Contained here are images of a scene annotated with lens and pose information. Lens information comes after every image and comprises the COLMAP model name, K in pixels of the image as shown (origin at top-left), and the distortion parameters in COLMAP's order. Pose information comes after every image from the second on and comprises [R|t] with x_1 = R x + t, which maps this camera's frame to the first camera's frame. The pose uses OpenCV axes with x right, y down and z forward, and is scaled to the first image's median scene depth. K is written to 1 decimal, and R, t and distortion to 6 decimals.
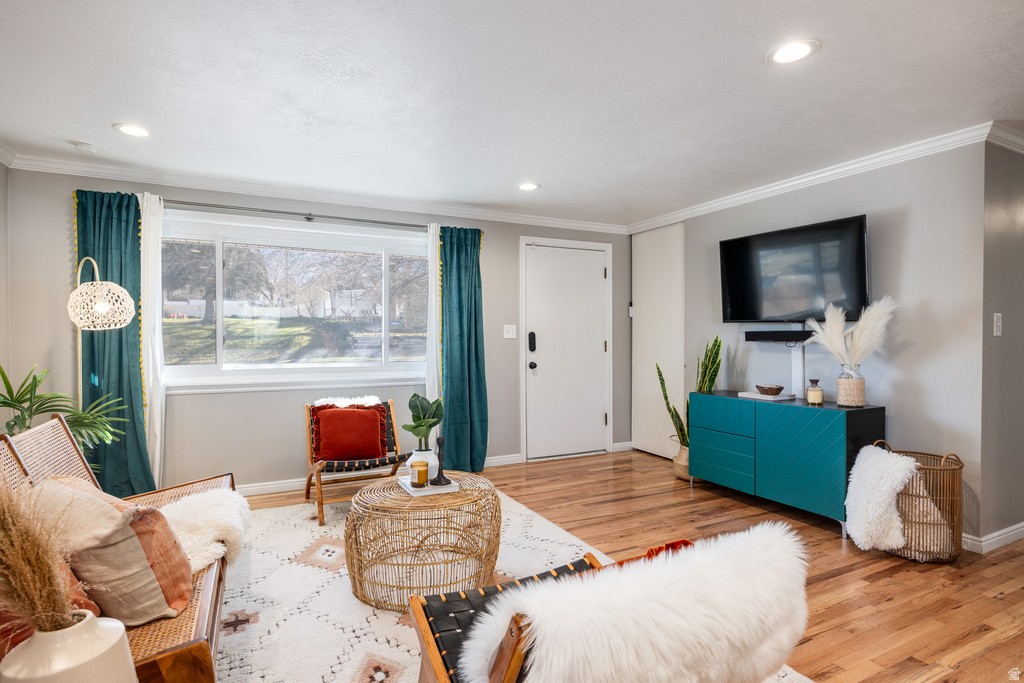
lens RADIAL K [[547.3, 0, 479.6], [0, 547.3, 339.6], [0, 0, 1]] dist [-0.006420, -0.001112]
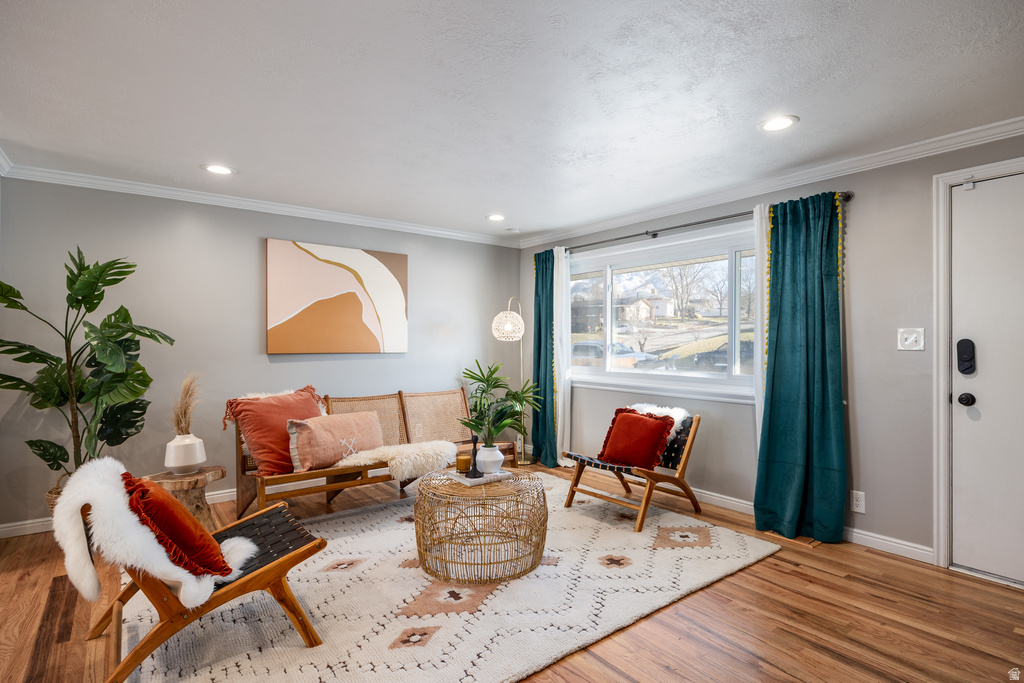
lens RADIAL K [[511.1, 0, 534.2], [0, 511.1, 343.9], [0, 0, 1]] dist [0.009683, 0.000388]
pose [[0.218880, 0.002423, -0.975749, 0.578827], [-0.008058, 0.999967, 0.000676, -0.007050], [0.975719, 0.007714, 0.218892, 0.519591]]
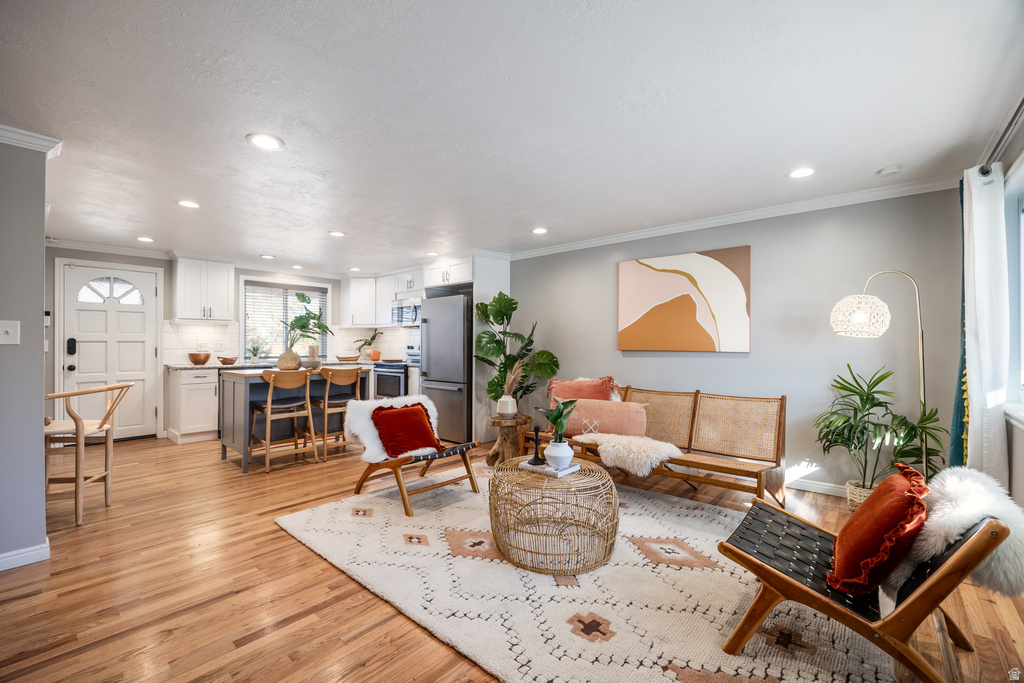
lens RADIAL K [[446.6, 0, 518.6], [0, 446.6, 340.7], [0, 0, 1]] dist [-0.002364, -0.000046]
pose [[-0.919669, -0.004136, -0.392673, 0.209807], [-0.004427, 0.999990, -0.000166, -0.005717], [0.392670, 0.001586, -0.919678, 1.118433]]
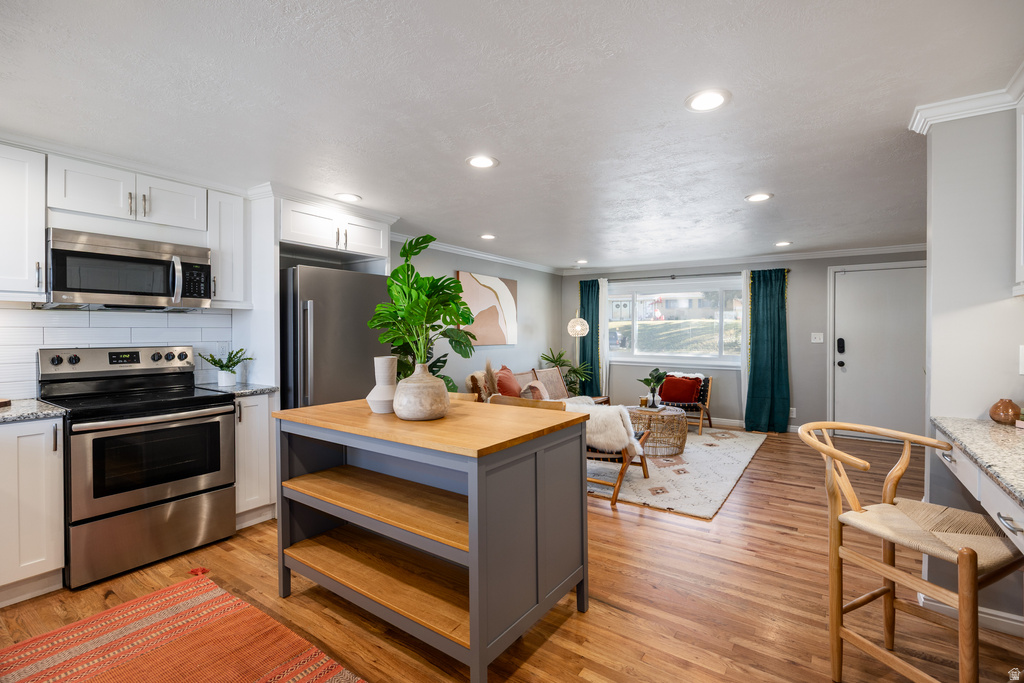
lens RADIAL K [[446.9, 0, 510.3], [0, 446.9, 335.3], [0, 0, 1]] dist [-0.007822, 0.000545]
pose [[0.483412, 0.008948, -0.875347, 0.732046], [-0.009584, 0.999942, 0.004928, -0.021309], [0.875341, 0.006007, 0.483469, -0.233533]]
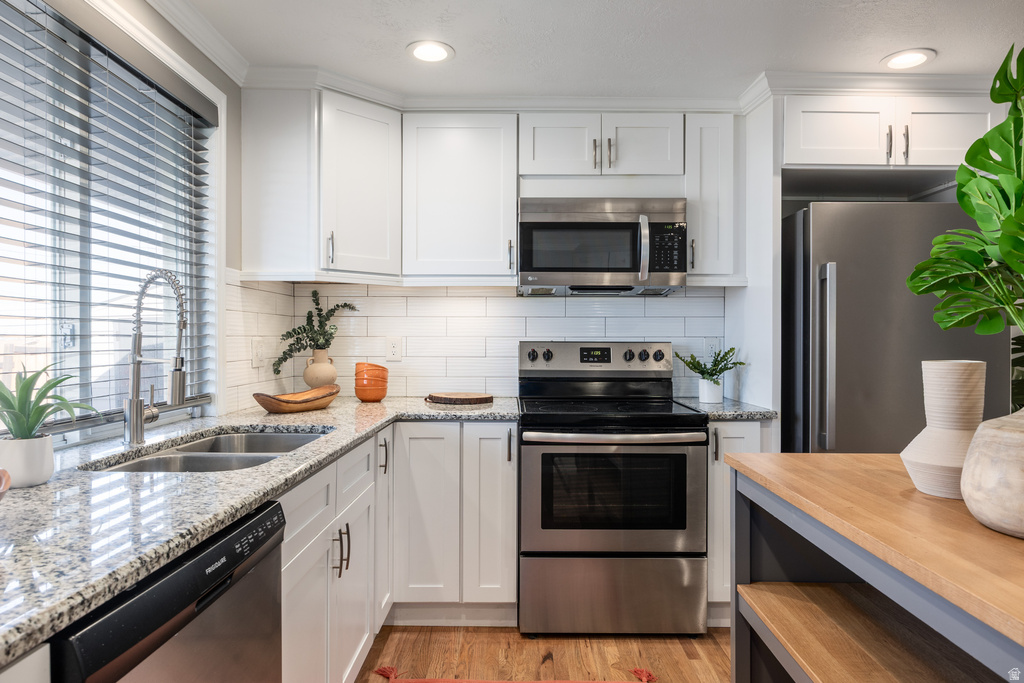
lens RADIAL K [[629.8, 0, 539.1], [0, 629.8, 341.0], [0, 0, 1]] dist [-0.009193, 0.002406]
pose [[-0.427801, 0.006315, -0.903851, 0.575593], [-0.010816, 0.999868, 0.012105, -0.004597], [0.903808, 0.014954, -0.427676, -0.164786]]
